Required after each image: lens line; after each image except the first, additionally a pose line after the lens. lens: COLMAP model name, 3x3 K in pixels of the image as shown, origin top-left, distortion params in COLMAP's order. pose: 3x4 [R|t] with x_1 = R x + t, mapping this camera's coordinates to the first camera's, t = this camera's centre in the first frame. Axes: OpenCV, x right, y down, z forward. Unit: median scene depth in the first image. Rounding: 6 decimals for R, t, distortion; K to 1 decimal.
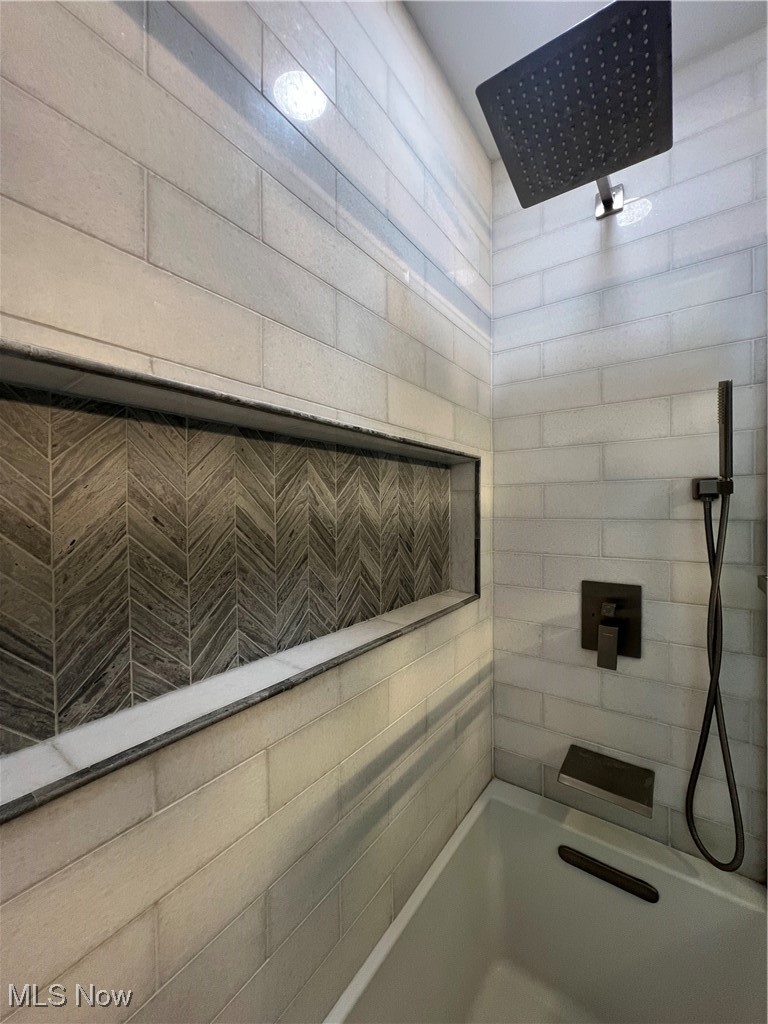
lens RADIAL K [[409.1, 0, 385.9], [0, 409.1, 512.4], [0, 0, 1]] dist [0.000237, -0.000190]
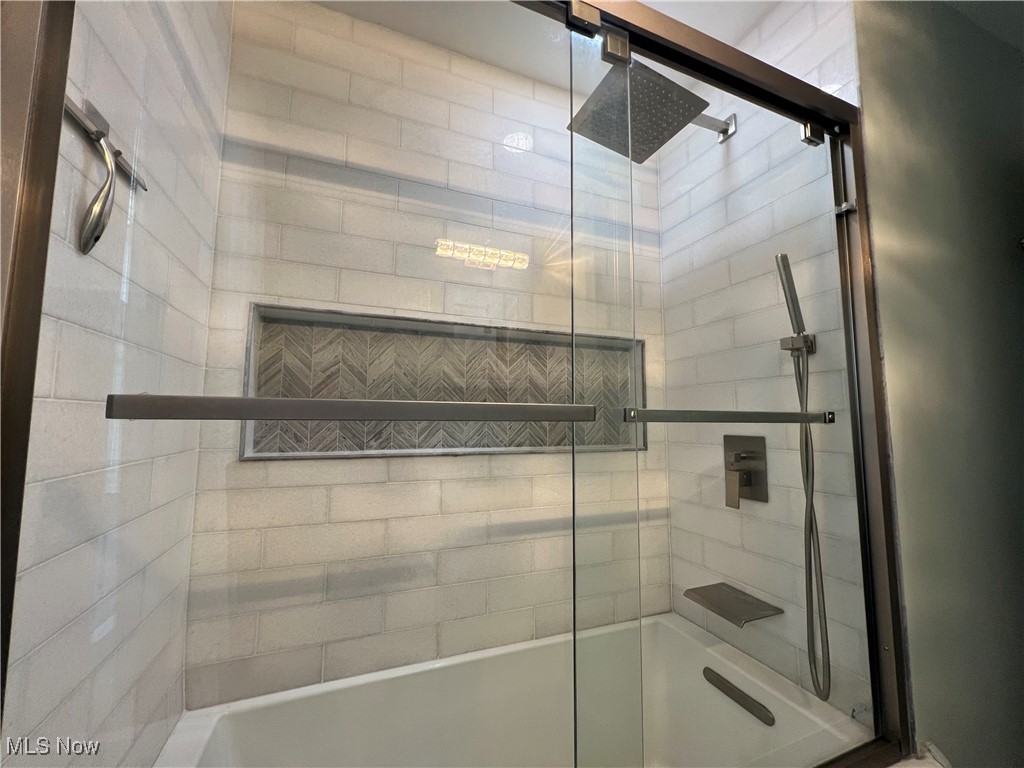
lens RADIAL K [[409.1, 0, 512.3], [0, 409.1, 381.6], [0, 0, 1]] dist [0.000237, -0.000190]
pose [[0.839992, -0.041849, -0.540983, 0.652794], [-0.016871, 0.994525, -0.103131, 0.155106], [0.542337, 0.095756, 0.834687, -0.336893]]
